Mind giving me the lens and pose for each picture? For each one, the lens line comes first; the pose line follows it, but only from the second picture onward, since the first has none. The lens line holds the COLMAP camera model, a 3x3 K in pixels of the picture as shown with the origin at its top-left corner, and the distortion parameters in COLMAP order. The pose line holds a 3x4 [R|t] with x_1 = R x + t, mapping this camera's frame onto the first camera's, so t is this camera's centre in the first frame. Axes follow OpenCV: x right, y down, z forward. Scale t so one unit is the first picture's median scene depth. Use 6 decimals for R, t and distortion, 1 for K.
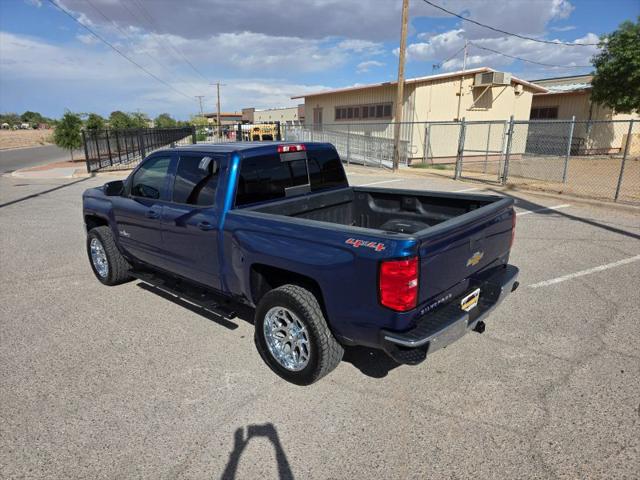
lens RADIAL K [[433.1, 0, 333.0], [0, 433.1, 243.9], [0, 0, 1]] dist [0.041847, -0.039266]
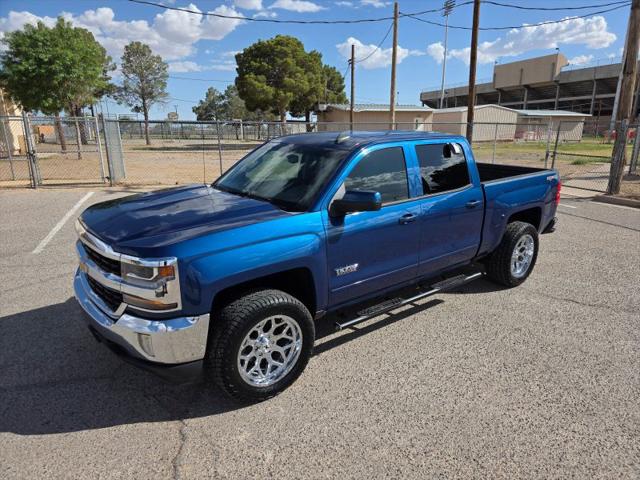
lens RADIAL K [[433.1, 0, 315.5], [0, 433.1, 244.5], [0, 0, 1]] dist [0.041847, -0.039266]
pose [[0.134305, -0.242497, 0.960811, -0.325311], [0.250628, 0.946384, 0.203822, -0.061130], [-0.958722, 0.213432, 0.187881, 0.269245]]
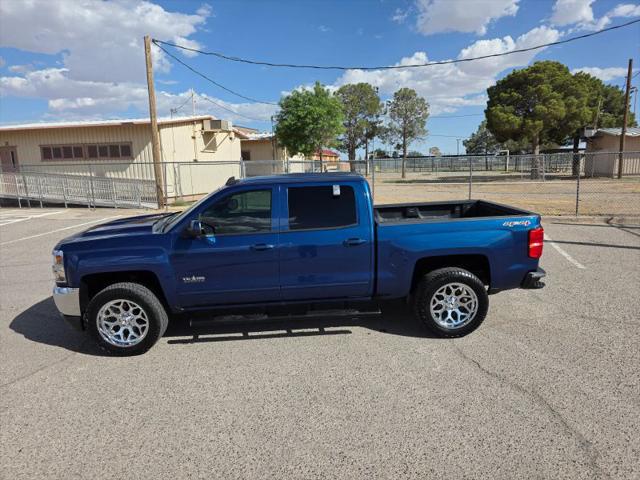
lens RADIAL K [[433.1, 0, 325.8], [0, 433.1, 239.2], [0, 0, 1]] dist [0.041847, -0.039266]
pose [[0.695710, -0.128152, 0.706799, -0.264262], [0.200701, 0.979449, -0.019964, -0.009156], [-0.689716, 0.155744, 0.707132, 0.050188]]
